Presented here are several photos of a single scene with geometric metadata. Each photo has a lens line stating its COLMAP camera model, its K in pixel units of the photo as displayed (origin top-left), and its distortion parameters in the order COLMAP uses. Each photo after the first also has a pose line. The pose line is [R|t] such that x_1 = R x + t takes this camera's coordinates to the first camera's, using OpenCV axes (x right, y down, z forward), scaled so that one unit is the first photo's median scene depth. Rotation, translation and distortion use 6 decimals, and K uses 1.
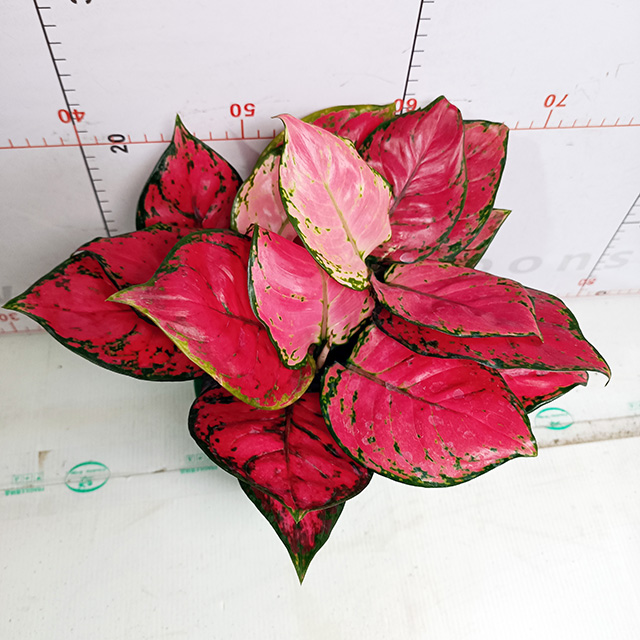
lens RADIAL K [[649.2, 0, 324.2], [0, 649.2, 286.6], [0, 0, 1]] dist [-0.023187, 0.000000]
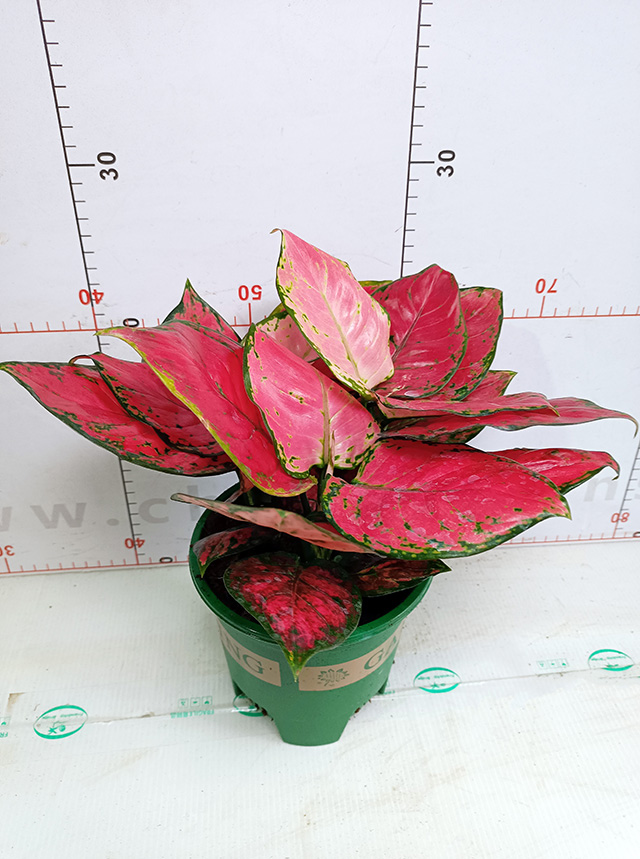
lens RADIAL K [[647.6, 0, 330.1], [0, 647.6, 440.0], [0, 0, 1]] dist [-0.029716, 0.011719]
pose [[0.998915, -0.034024, -0.031813, 0.032847], [0.018477, 0.916374, -0.399897, 0.395535], [0.042759, 0.398875, 0.916008, 0.130016]]
